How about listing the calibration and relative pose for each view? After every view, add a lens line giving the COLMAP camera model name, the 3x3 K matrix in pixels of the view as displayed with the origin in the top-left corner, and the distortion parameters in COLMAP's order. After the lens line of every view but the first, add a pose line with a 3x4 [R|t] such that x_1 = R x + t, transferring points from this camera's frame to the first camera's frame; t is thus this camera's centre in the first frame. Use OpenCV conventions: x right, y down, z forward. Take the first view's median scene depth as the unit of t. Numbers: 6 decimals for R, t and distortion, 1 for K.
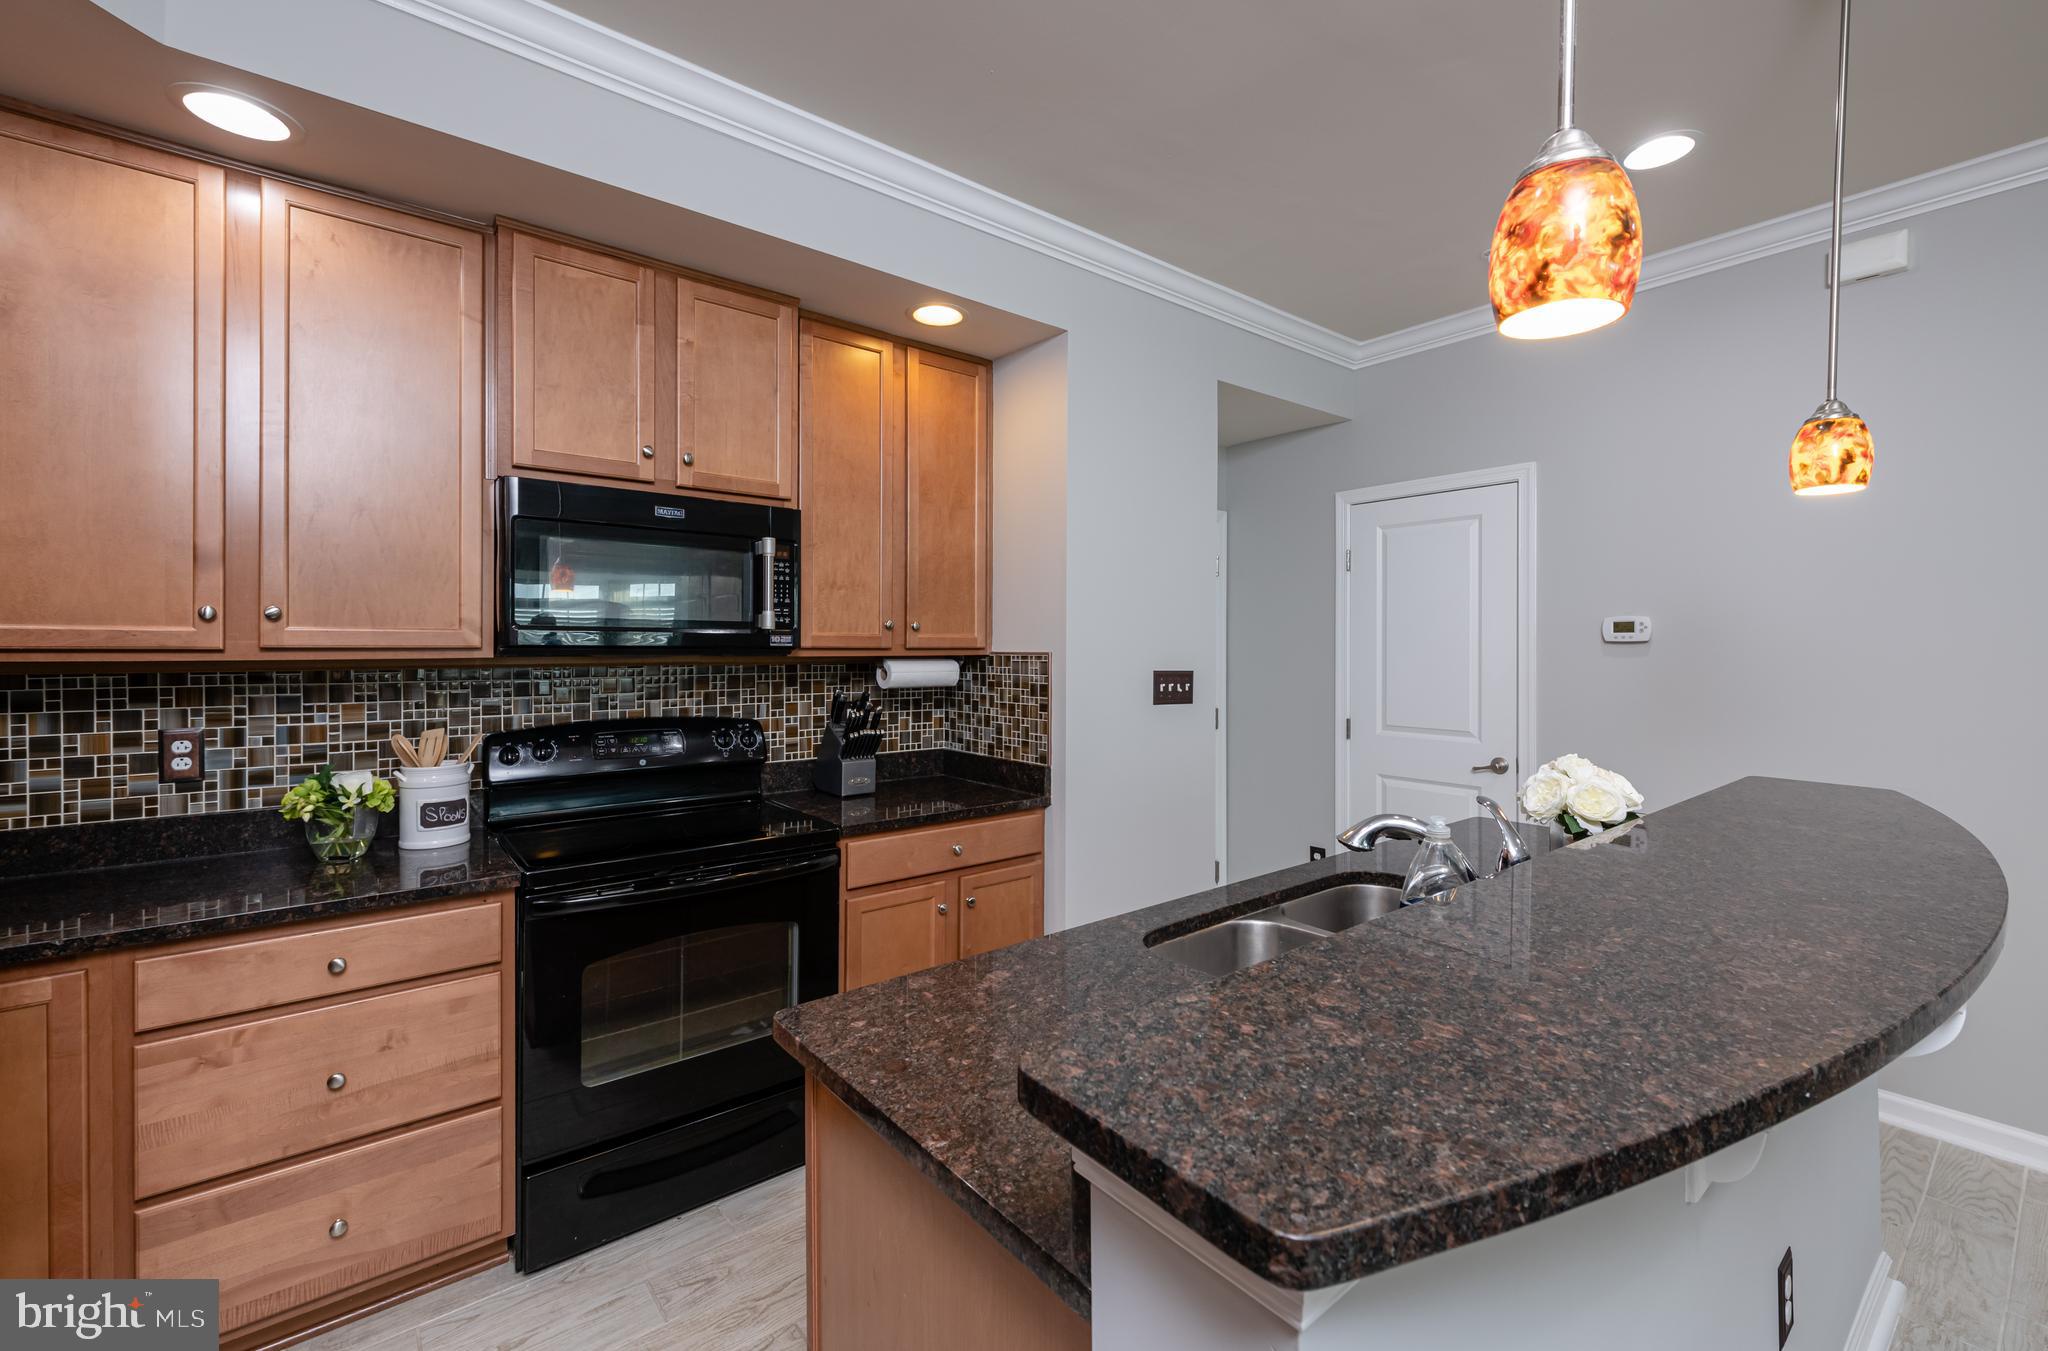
lens RADIAL K [[852.2, 0, 1037.1], [0, 852.2, 651.2], [0, 0, 1]] dist [0.003326, -0.000287]
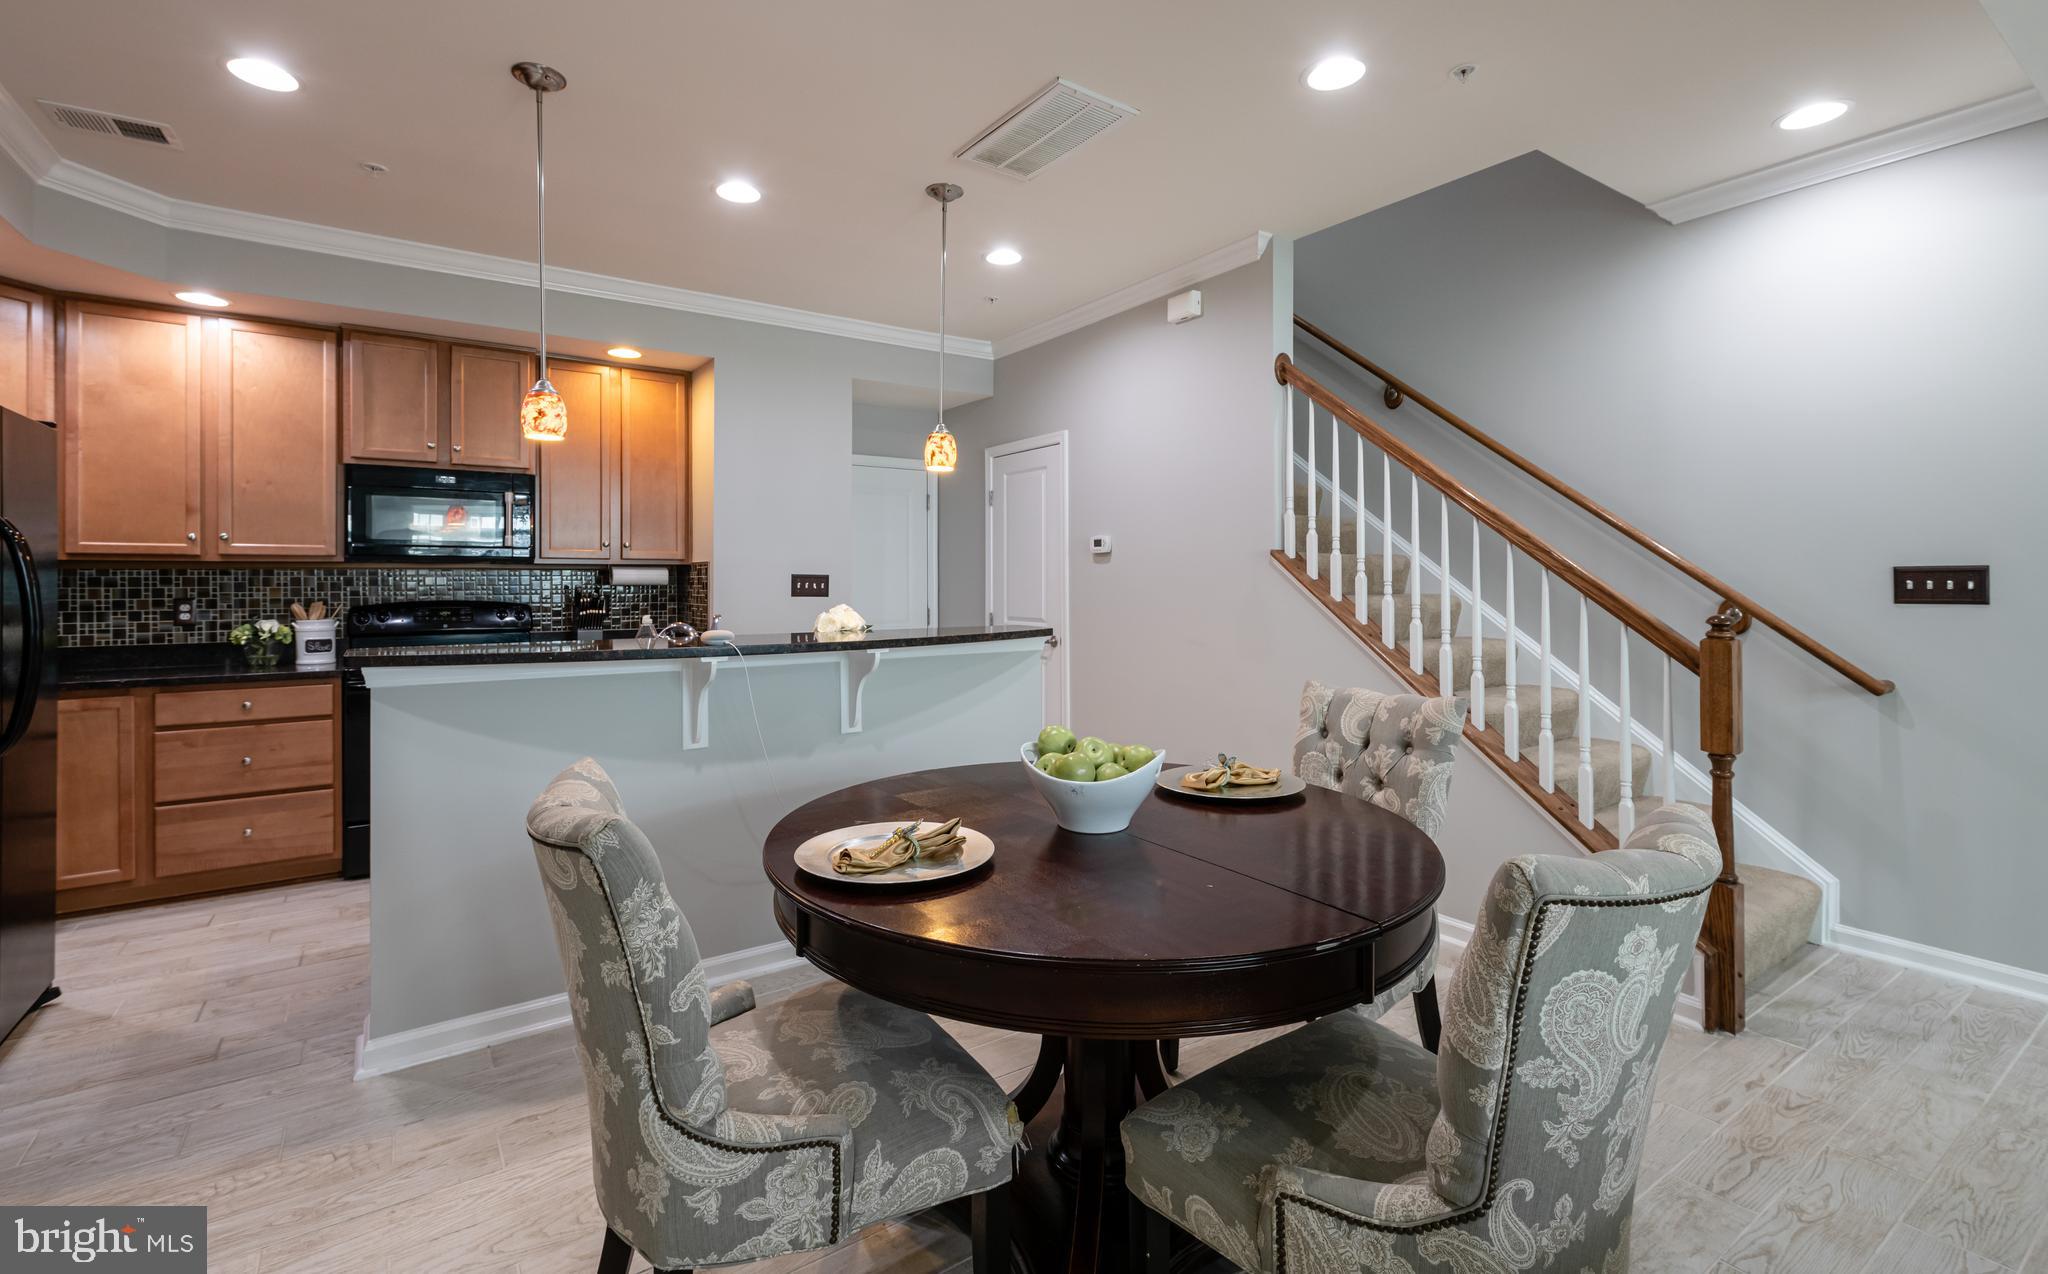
lens RADIAL K [[890.6, 0, 1013.1], [0, 890.6, 582.8], [0, 0, 1]] dist [0.007731, -0.001050]
pose [[0.996439, -0.003066, -0.084264, 0.917466], [0.002971, 0.999995, -0.001252, 0.057094], [0.084268, 0.000997, 0.996443, -0.761249]]
